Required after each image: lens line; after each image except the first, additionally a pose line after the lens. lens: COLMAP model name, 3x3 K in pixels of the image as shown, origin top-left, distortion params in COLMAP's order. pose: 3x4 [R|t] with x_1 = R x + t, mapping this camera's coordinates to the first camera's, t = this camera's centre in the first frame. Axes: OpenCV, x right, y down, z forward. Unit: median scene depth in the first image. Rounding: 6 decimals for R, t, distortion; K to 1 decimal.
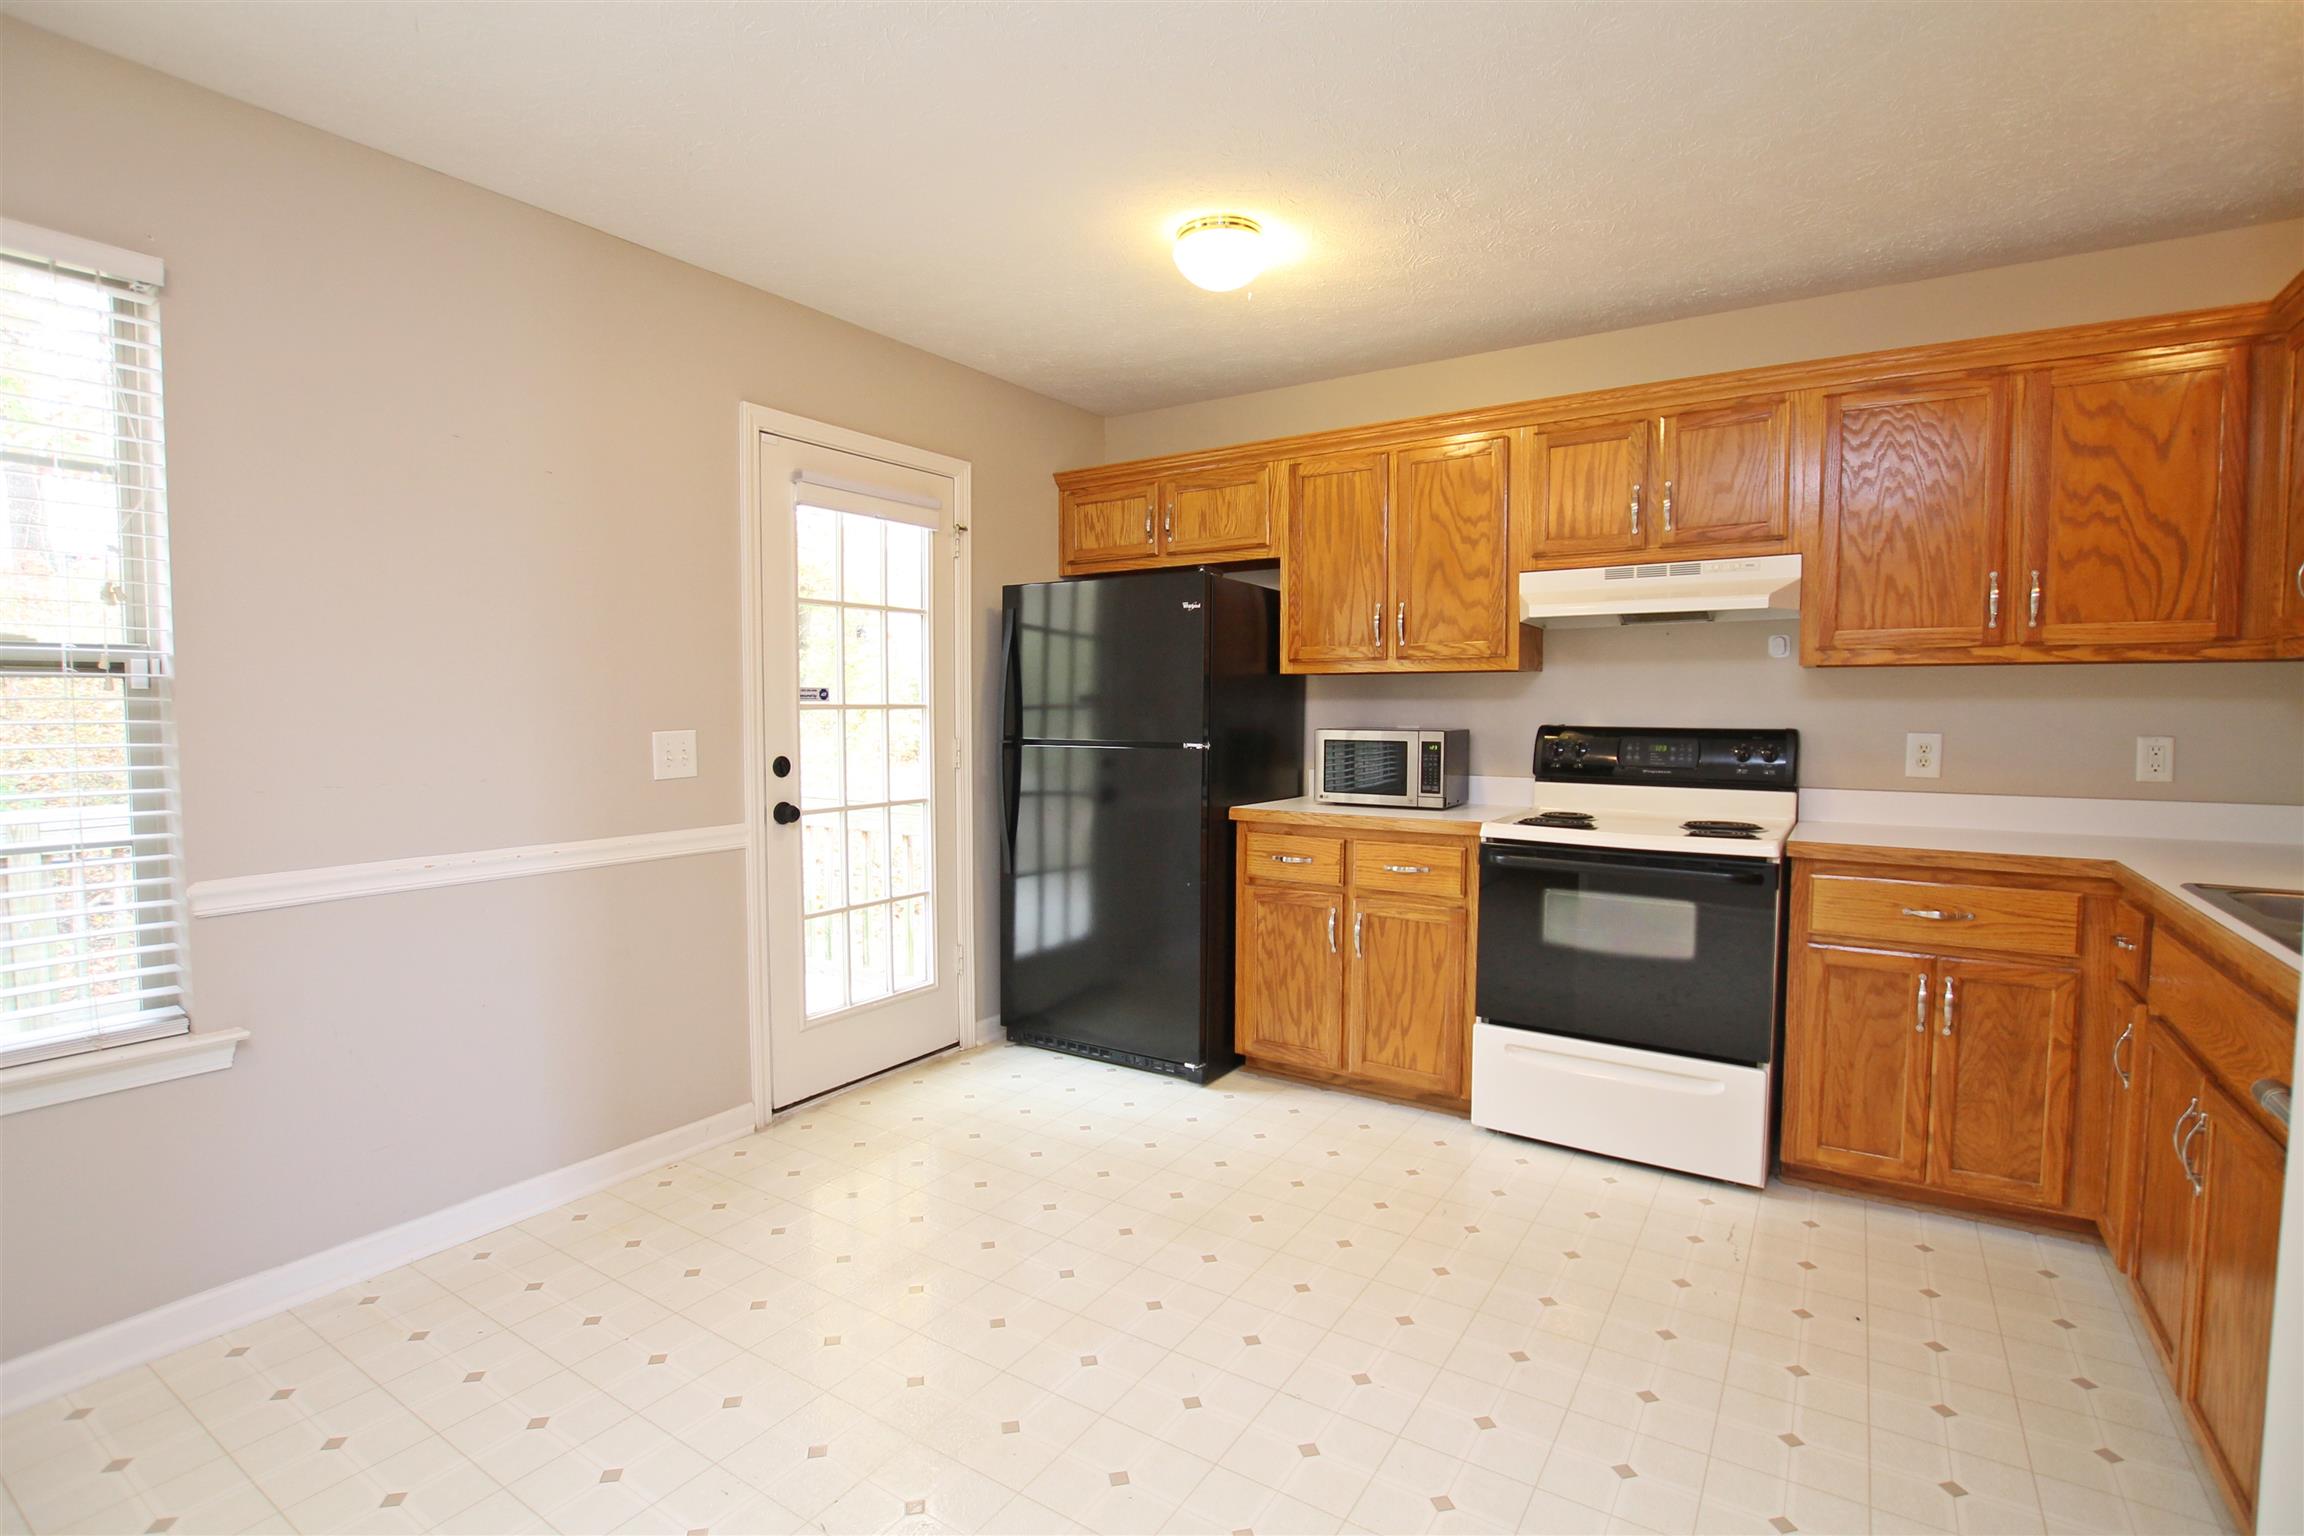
lens RADIAL K [[1099.6, 0, 1152.8], [0, 1099.6, 768.7], [0, 0, 1]] dist [-0.028767, 0.002584]
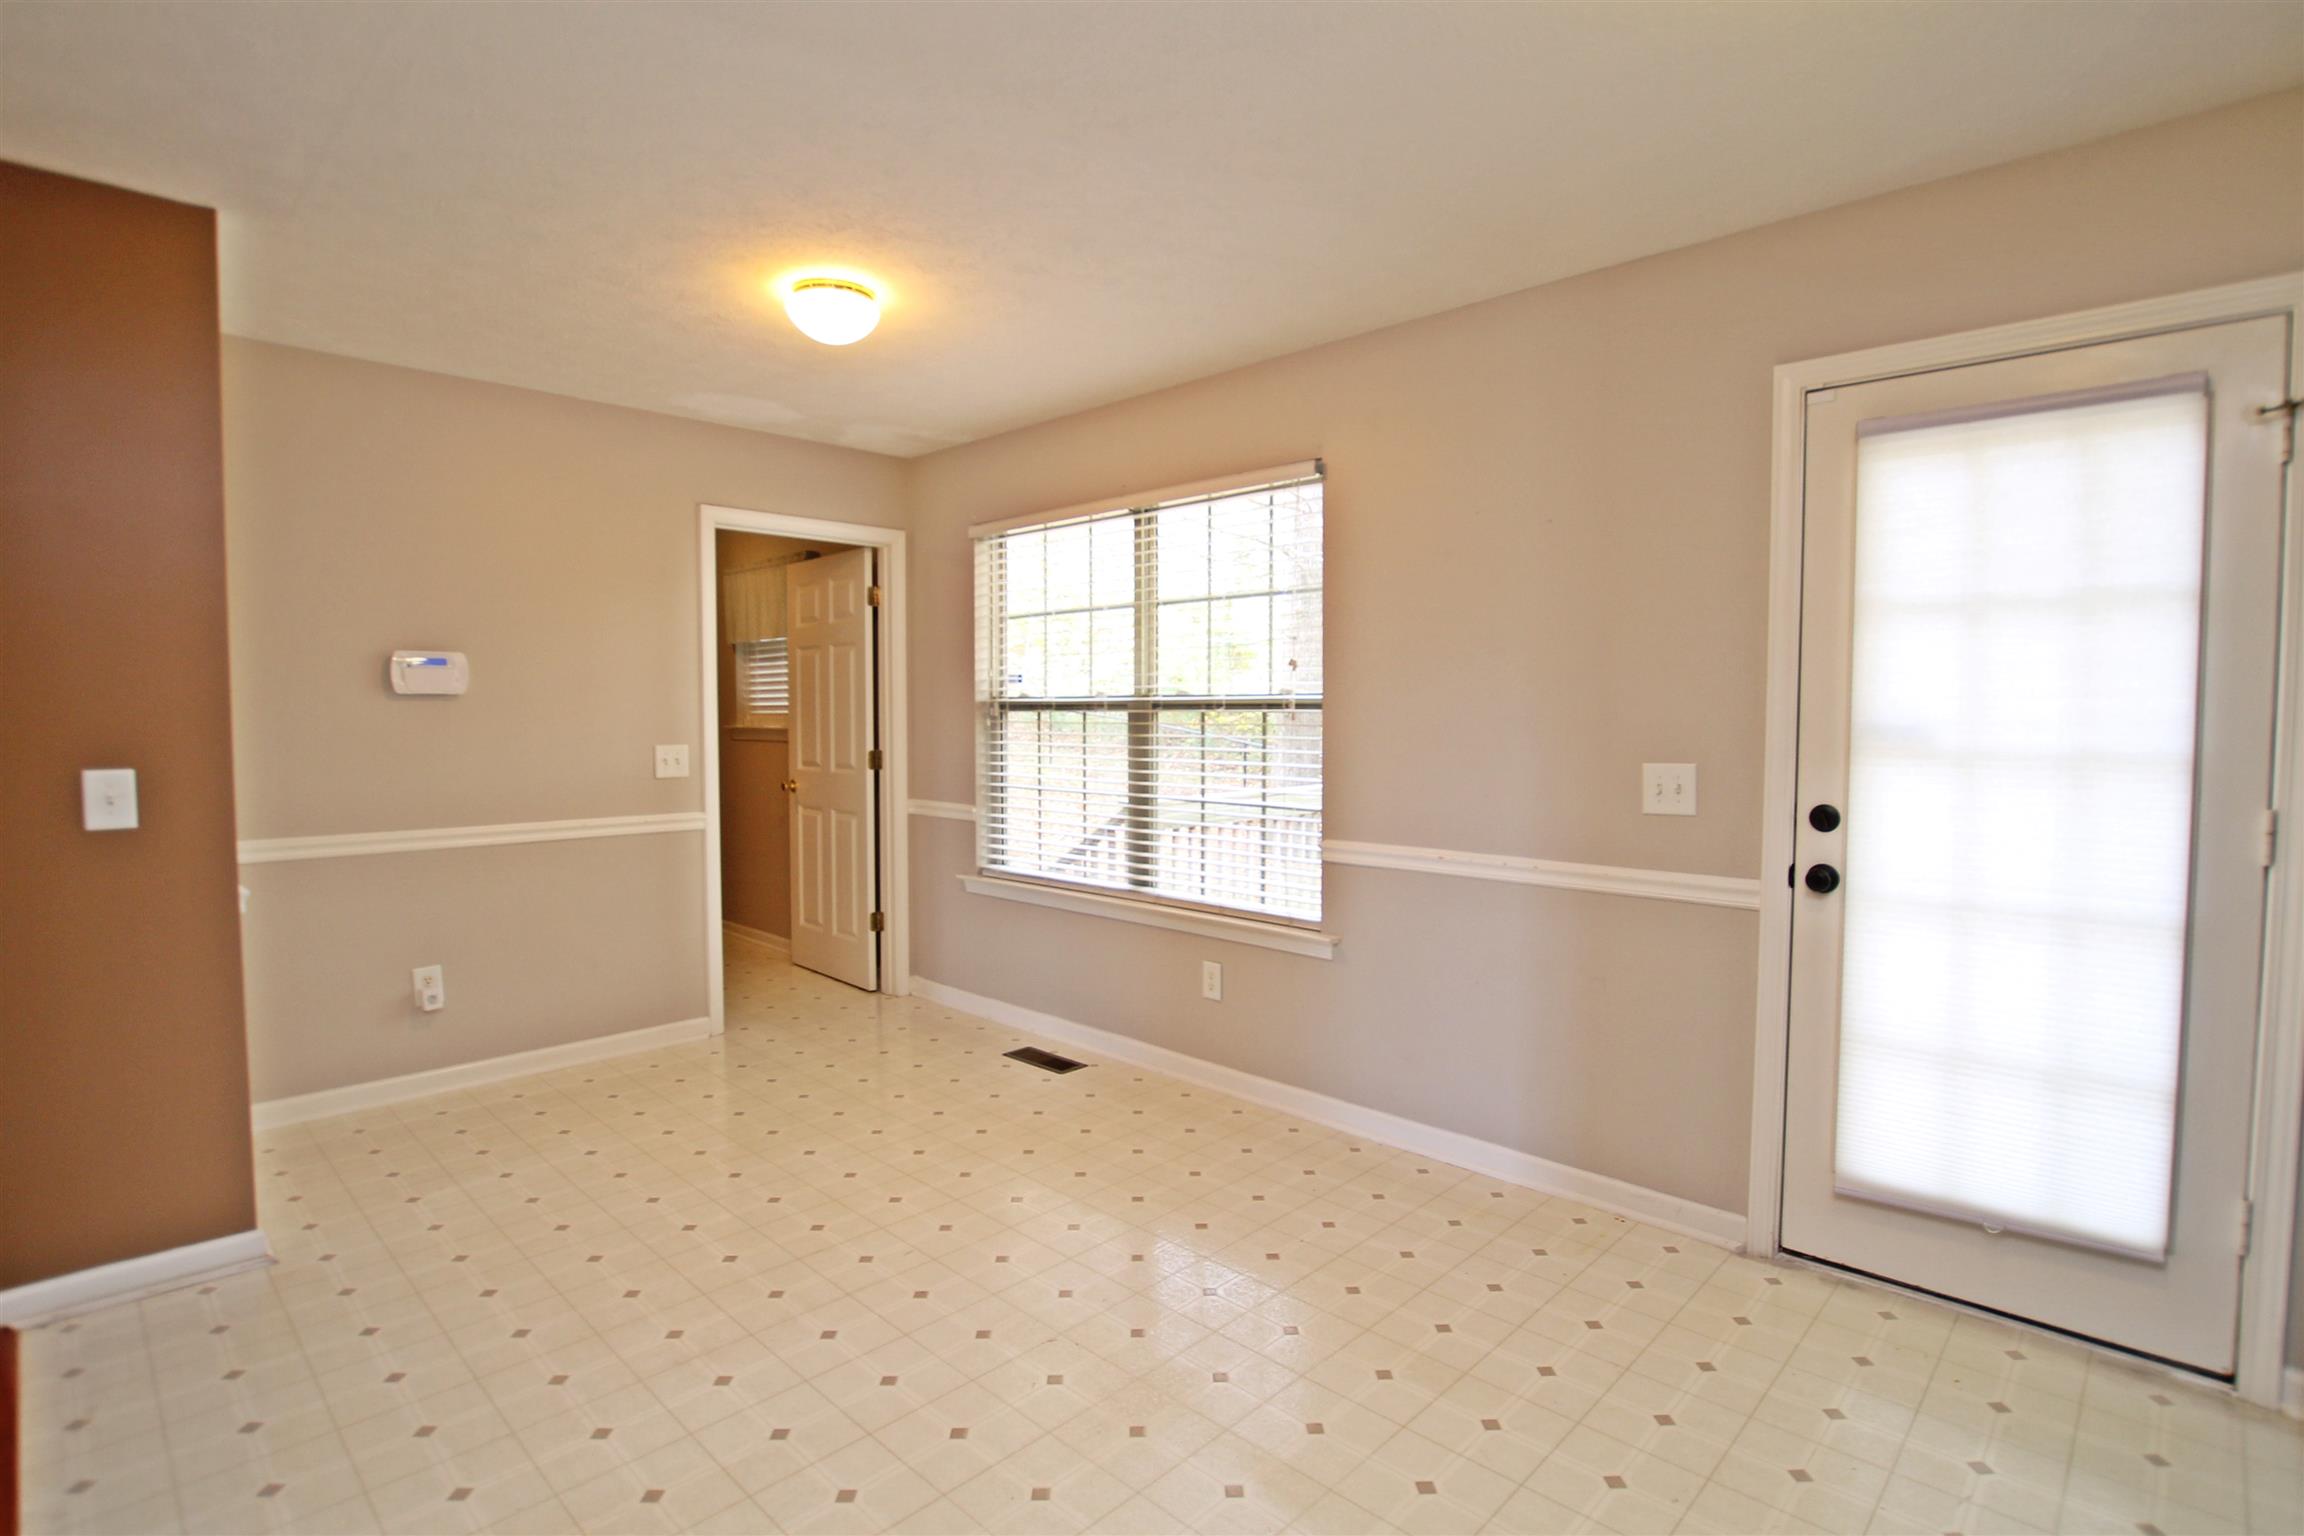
lens RADIAL K [[1099.6, 0, 1155.7], [0, 1099.6, 769.7], [0, 0, 1]] dist [-0.028767, 0.002584]
pose [[-0.186899, 0.049431, -0.981135, 0.501145], [-0.057797, 0.996450, 0.061213, -0.055756], [0.980677, 0.068148, -0.183378, 0.685200]]
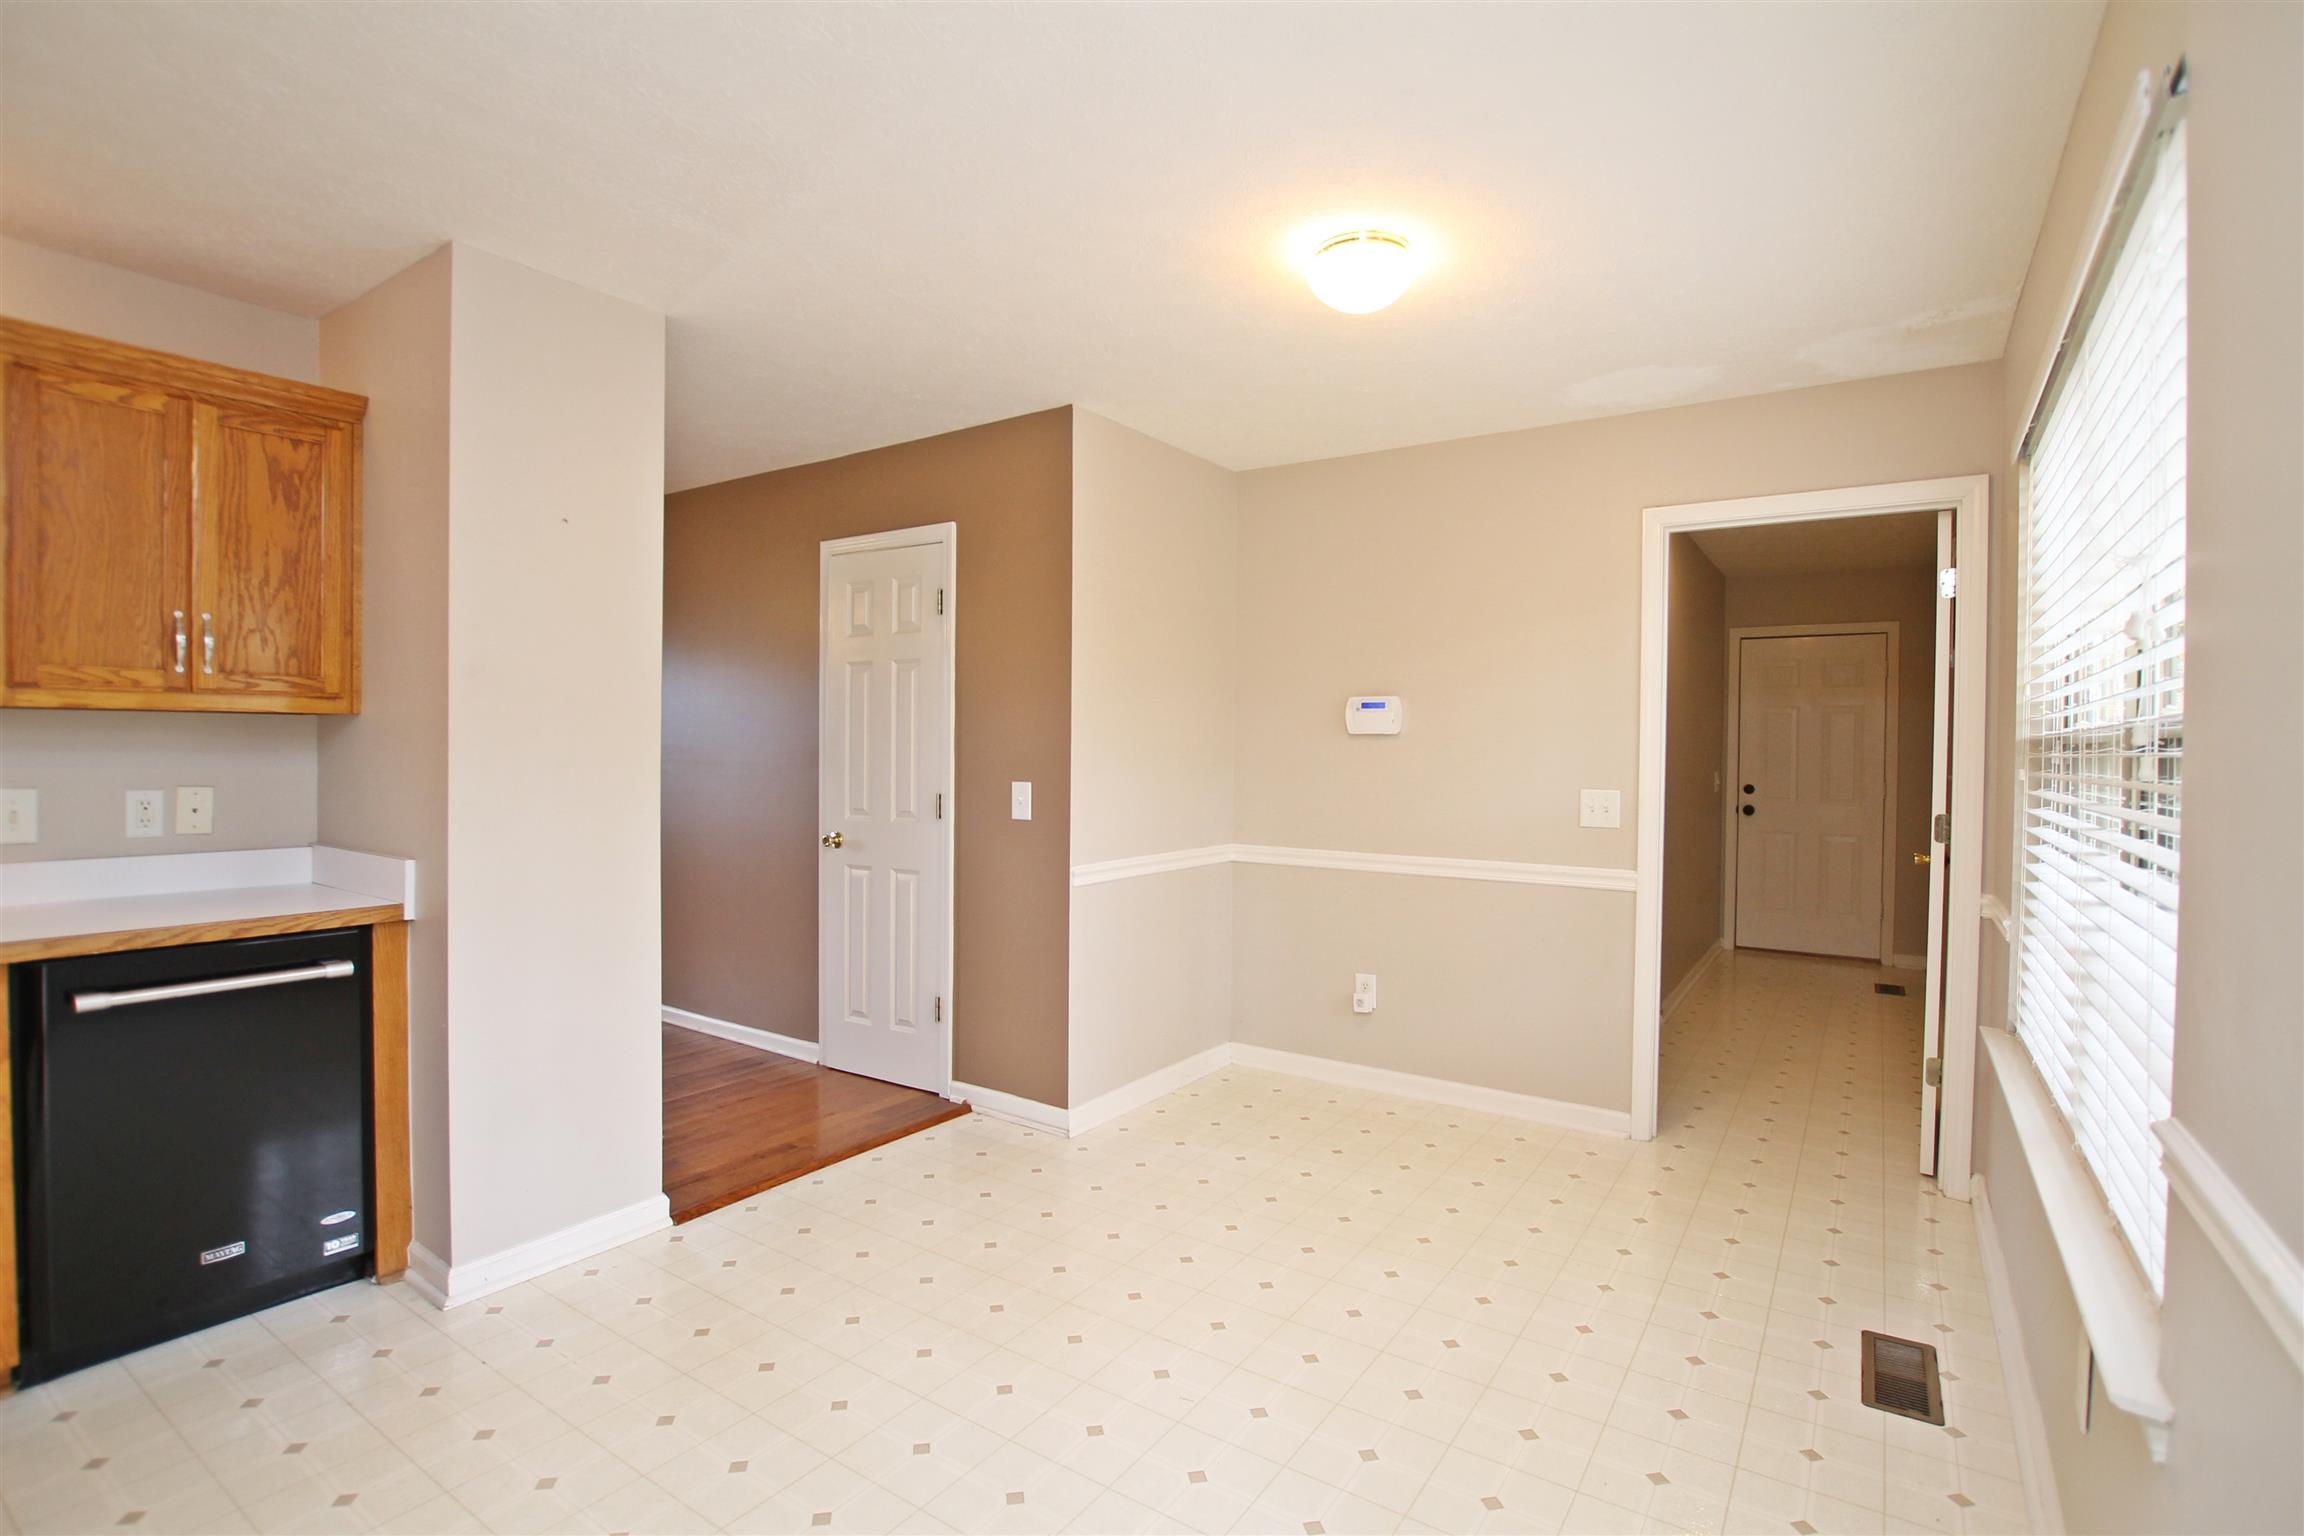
lens RADIAL K [[1099.6, 0, 1170.2], [0, 1099.6, 764.8], [0, 0, 1]] dist [-0.028767, 0.002584]
pose [[-0.999860, -0.013218, 0.010252, -0.243409], [-0.012421, 0.997158, 0.074308, -0.077860], [-0.011205, 0.074170, -0.997183, 1.027103]]
